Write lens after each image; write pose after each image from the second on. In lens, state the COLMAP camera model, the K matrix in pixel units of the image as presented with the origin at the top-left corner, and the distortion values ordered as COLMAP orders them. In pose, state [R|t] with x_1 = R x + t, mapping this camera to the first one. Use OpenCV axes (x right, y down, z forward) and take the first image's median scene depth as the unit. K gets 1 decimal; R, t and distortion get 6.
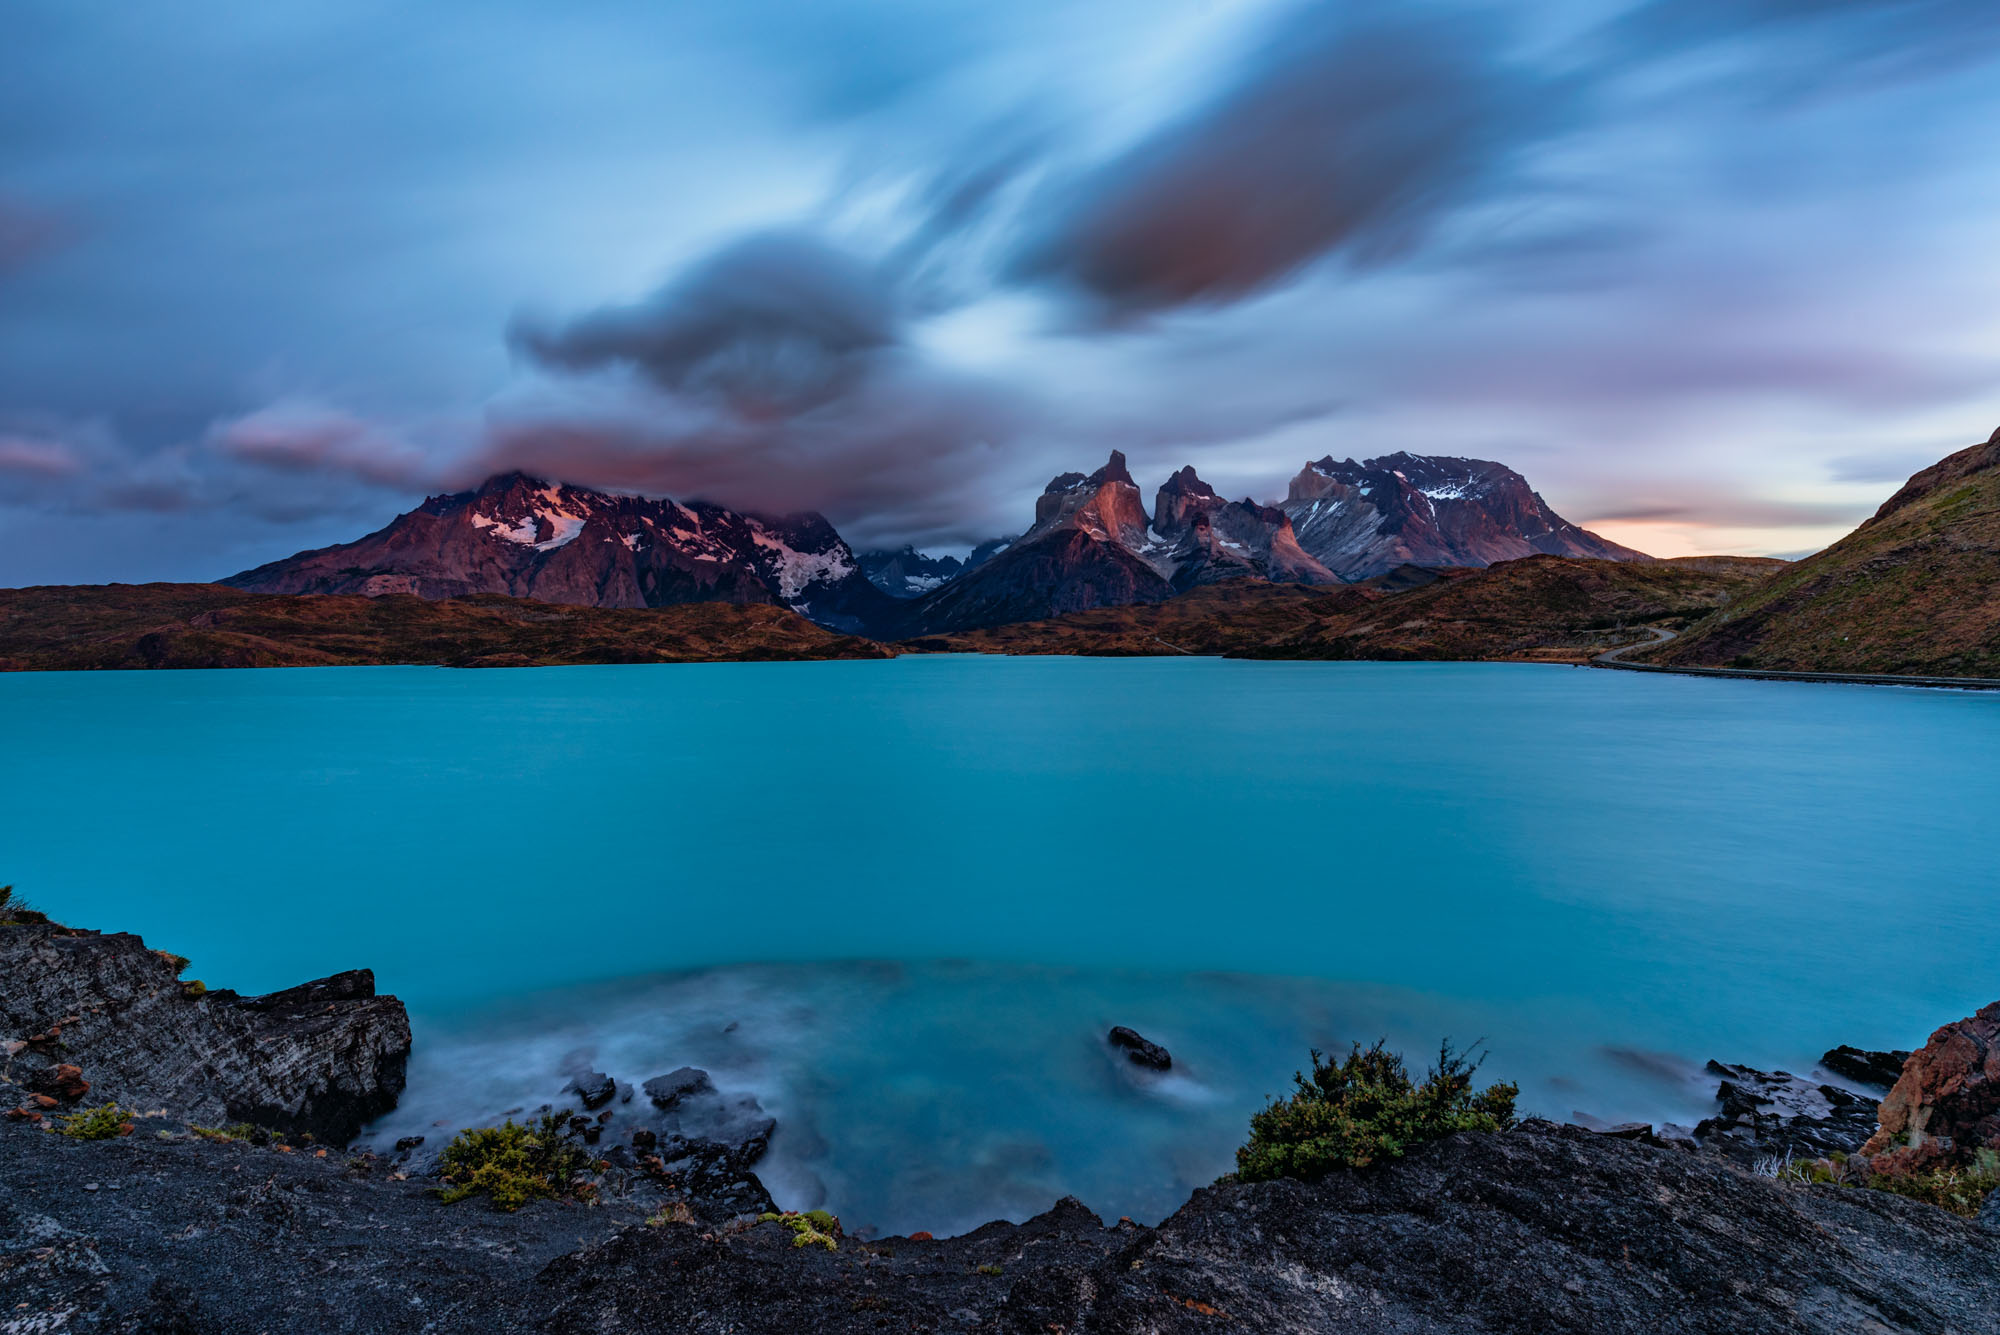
lens RADIAL K [[877.4, 0, 1000.0], [0, 877.4, 667.5], [0, 0, 1]] dist [0.017136, -0.000089]
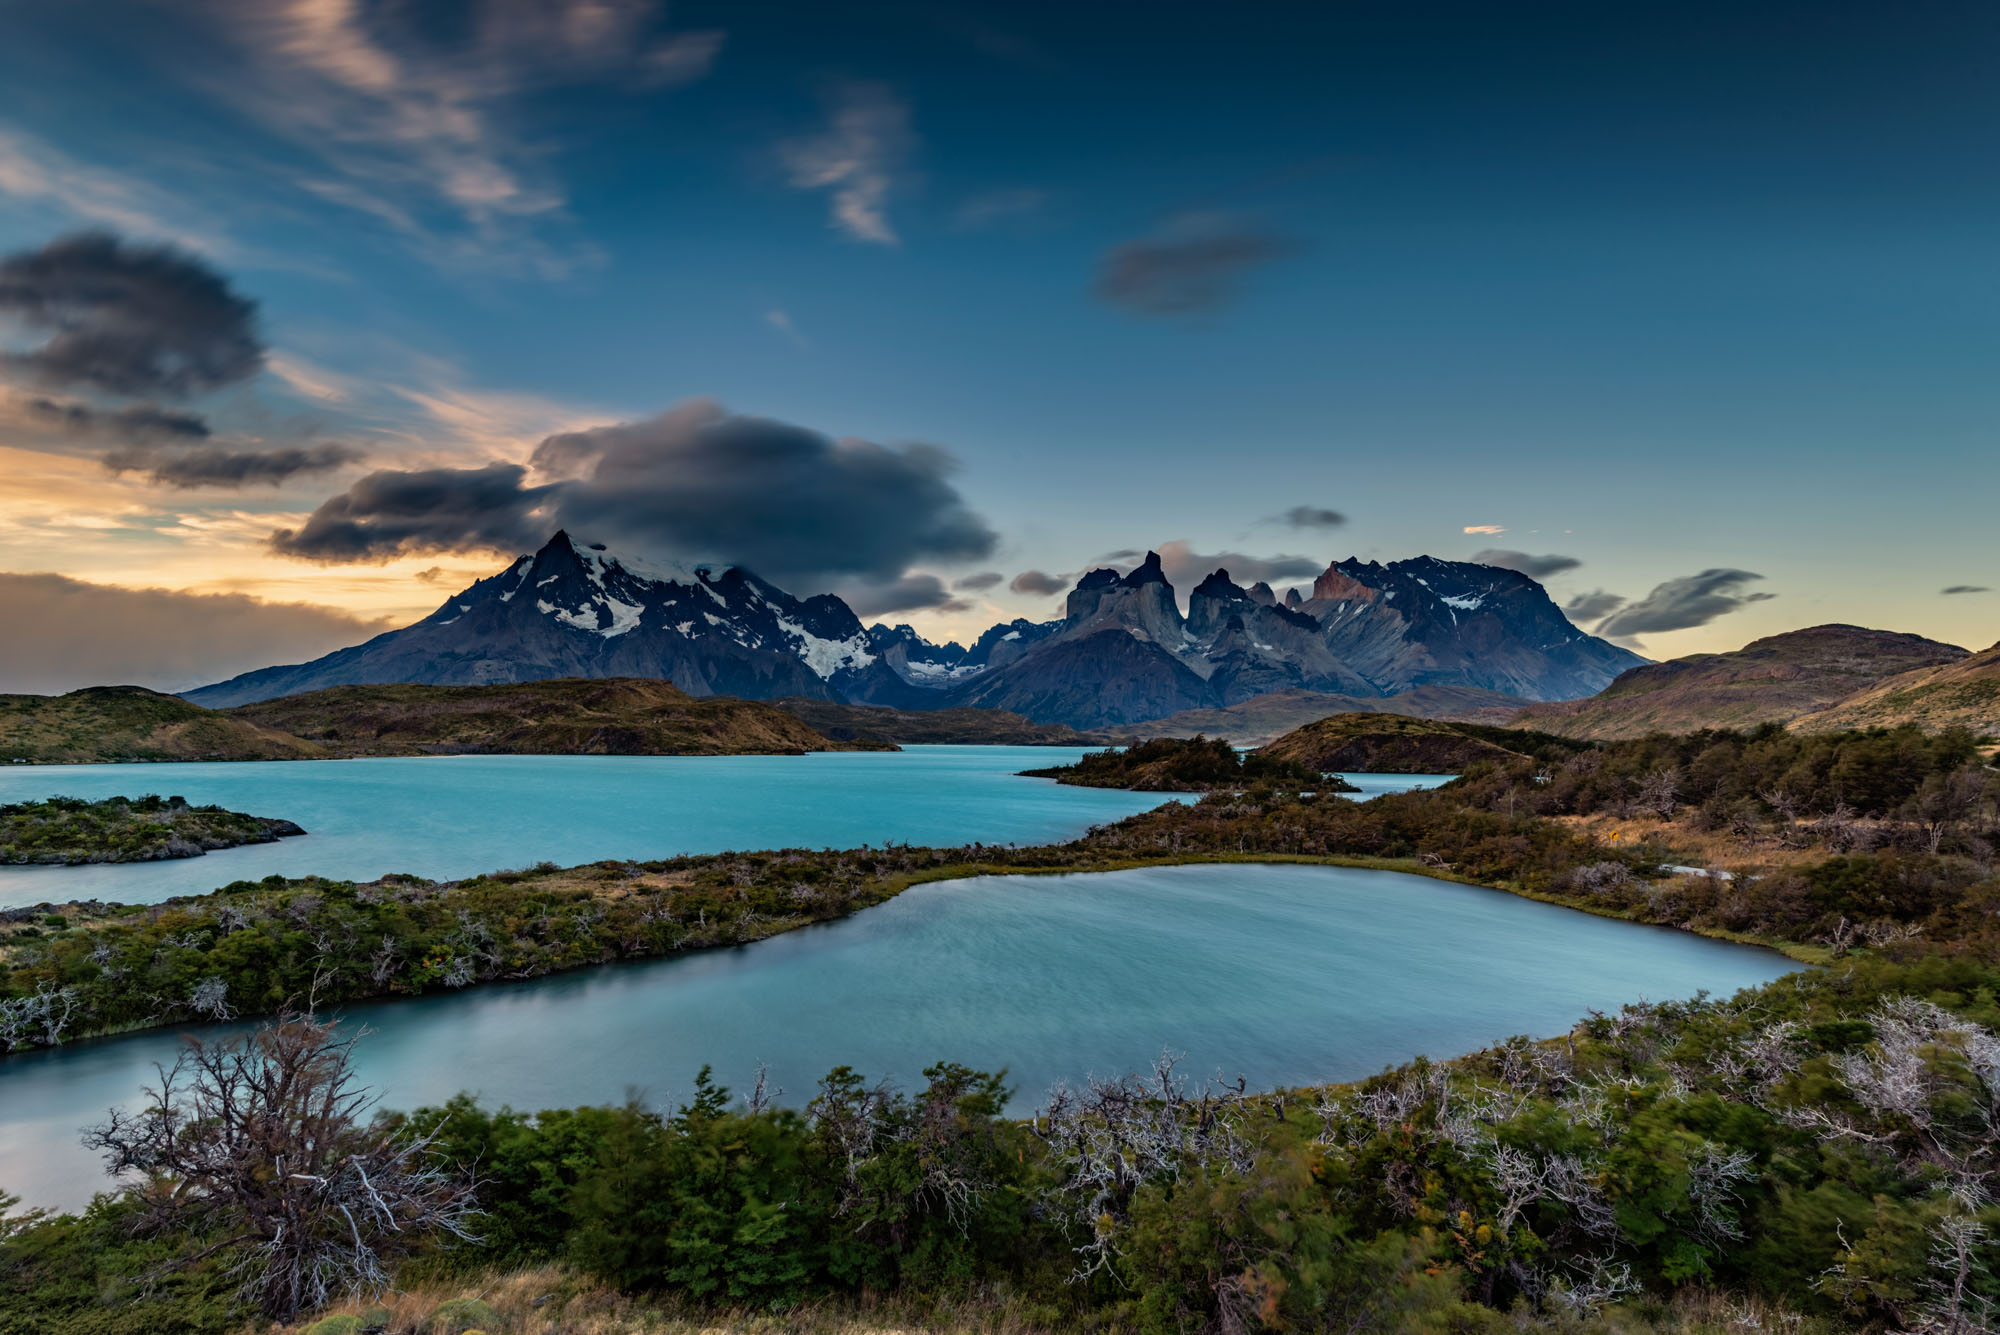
lens RADIAL K [[1070.4, 0, 1000.0], [0, 1070.4, 667.5], [0, 0, 1]] dist [0.002715, 0.000156]
pose [[0.998485, 0.027010, 0.047931, -0.100443], [-0.022552, 0.995574, -0.091235, 0.005292], [-0.050183, 0.090015, 0.994675, -0.217535]]
